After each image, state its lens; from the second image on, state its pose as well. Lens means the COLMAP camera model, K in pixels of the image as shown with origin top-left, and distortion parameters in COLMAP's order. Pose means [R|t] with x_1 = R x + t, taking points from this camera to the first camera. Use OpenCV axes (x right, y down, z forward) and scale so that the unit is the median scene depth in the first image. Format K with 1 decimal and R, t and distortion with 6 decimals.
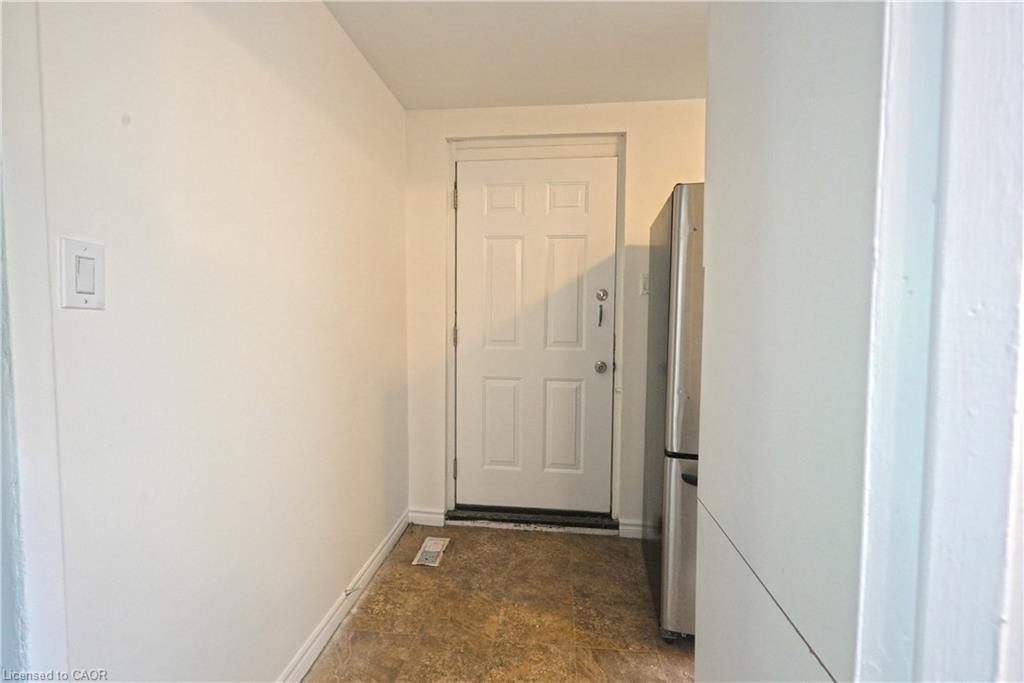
lens RADIAL K [[470.9, 0, 513.0], [0, 470.9, 339.6], [0, 0, 1]] dist [0.000662, 0.000576]
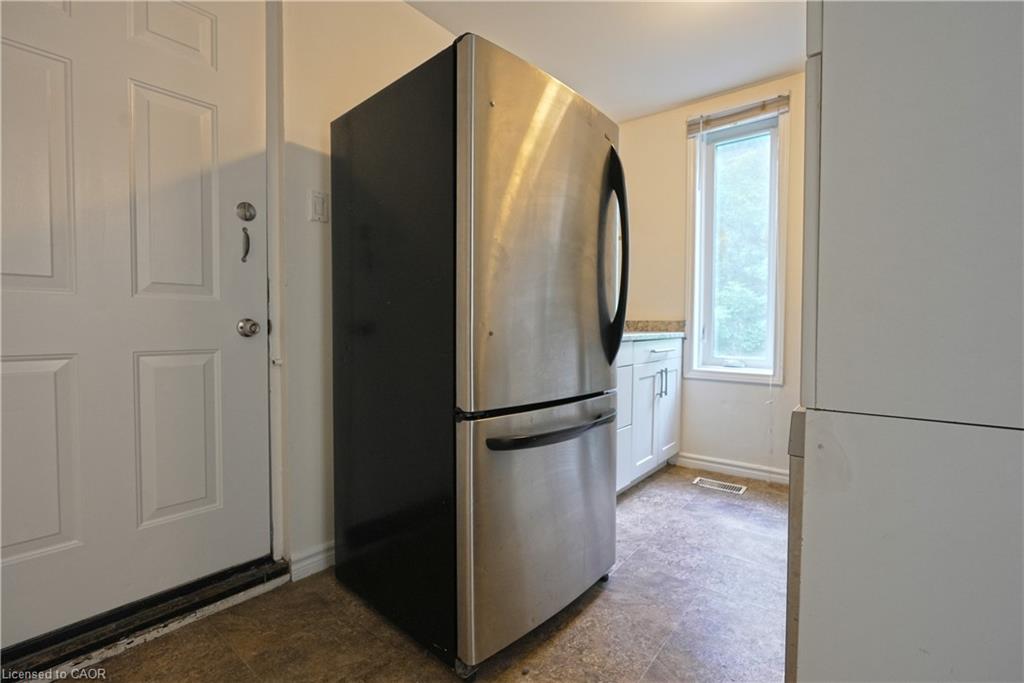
lens RADIAL K [[470.9, 0, 512.0], [0, 470.9, 337.2], [0, 0, 1]] dist [0.000662, 0.000576]
pose [[0.550289, -0.033430, 0.834304, -0.143048], [0.043430, 0.998992, 0.011383, 0.079322], [-0.833844, 0.029970, 0.551186, 0.363658]]
